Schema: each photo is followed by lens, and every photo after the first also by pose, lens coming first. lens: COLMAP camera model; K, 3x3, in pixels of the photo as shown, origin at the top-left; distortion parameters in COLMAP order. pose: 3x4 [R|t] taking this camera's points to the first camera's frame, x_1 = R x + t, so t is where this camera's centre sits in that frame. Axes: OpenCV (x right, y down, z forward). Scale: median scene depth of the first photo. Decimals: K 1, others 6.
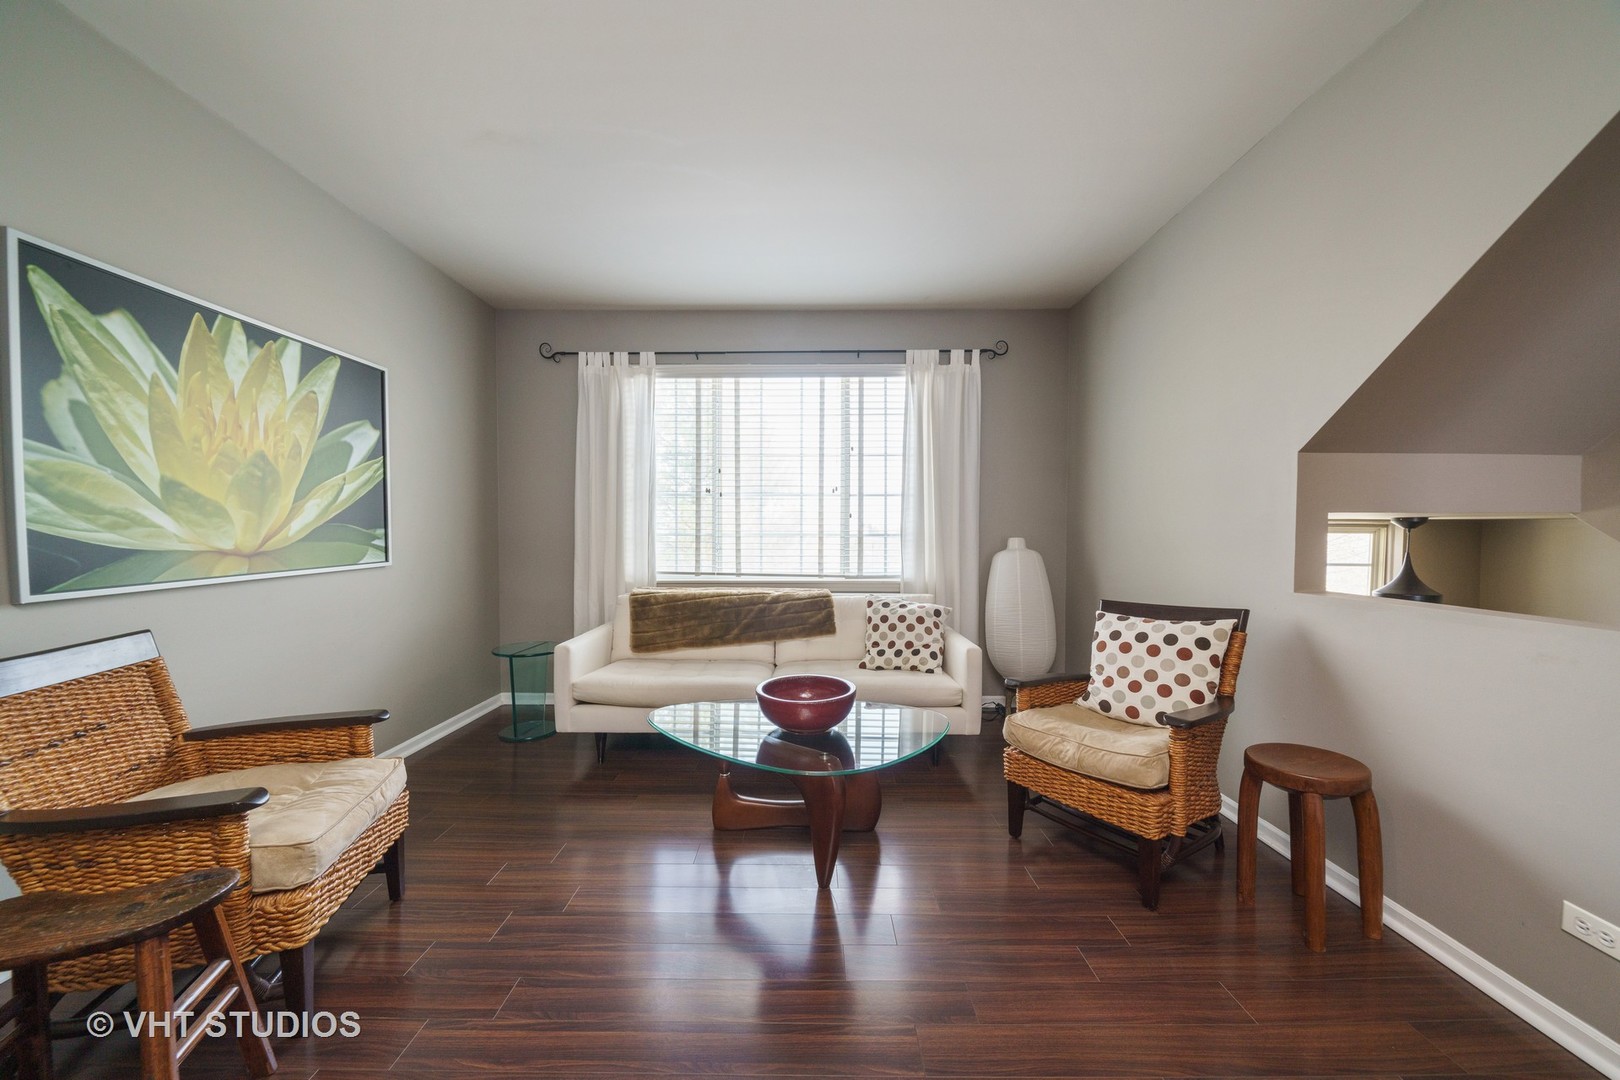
lens RADIAL K [[582.1, 0, 815.3], [0, 582.1, 548.4], [0, 0, 1]] dist [-0.005970, 0.000185]
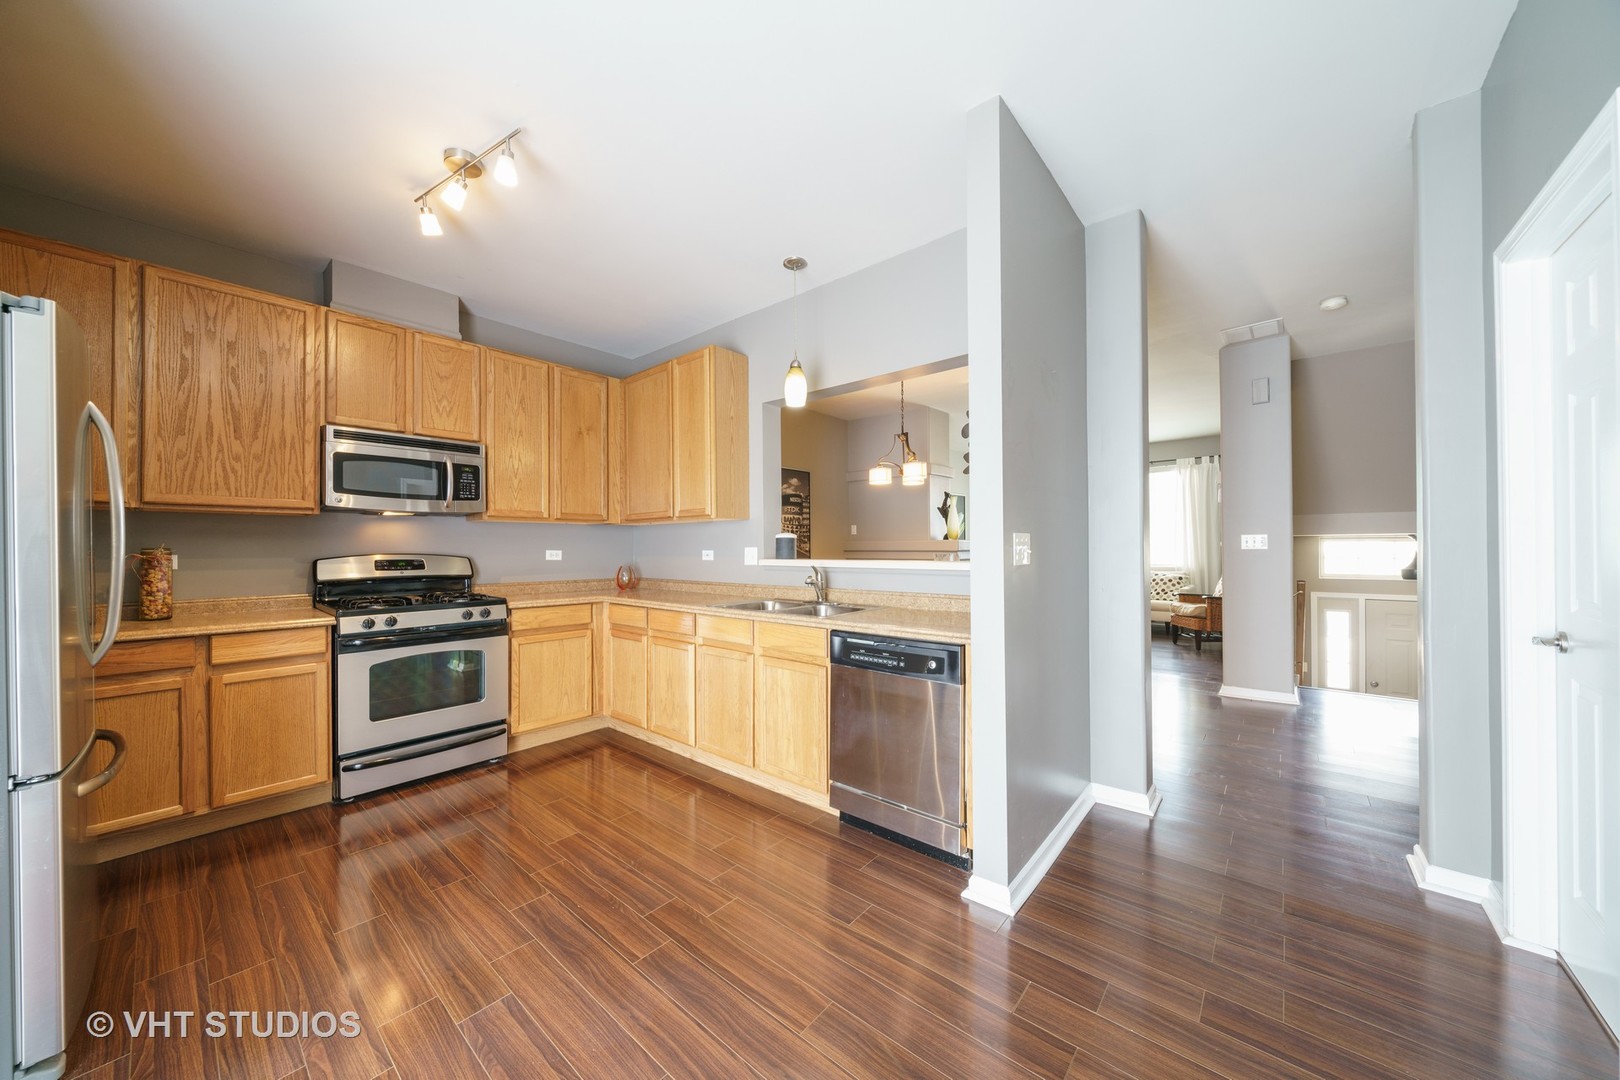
lens RADIAL K [[548.9, 0, 794.3], [0, 548.9, 547.8], [0, 0, 1]] dist [-0.011050, 0.000473]
pose [[0.743522, -0.006543, -0.668679, 0.643490], [-0.011078, 0.999694, -0.022101, 0.066731], [0.668620, 0.023840, 0.743222, -2.050725]]
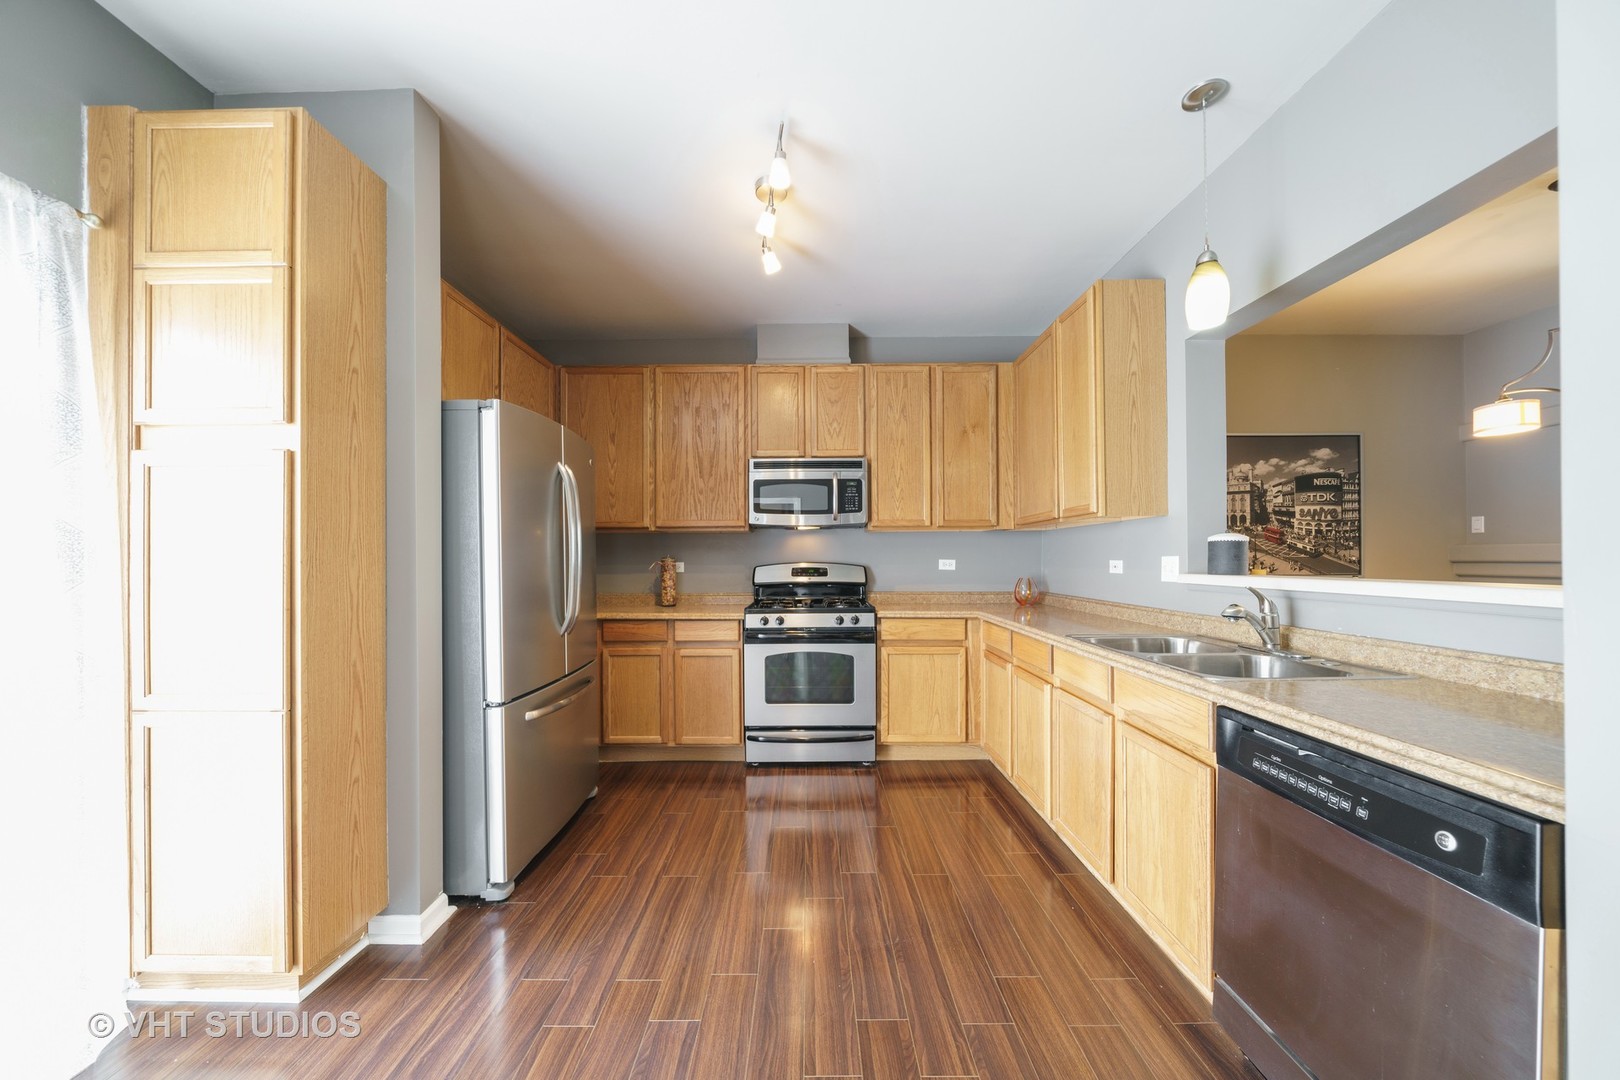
lens RADIAL K [[548.9, 0, 803.2], [0, 548.9, 559.6], [0, 0, 1]] dist [-0.011050, 0.000473]
pose [[-0.012338, -0.001938, -0.999922, 0.593164], [-0.022379, 0.999748, -0.001661, 0.059009], [0.999673, 0.022357, -0.012378, -1.748961]]
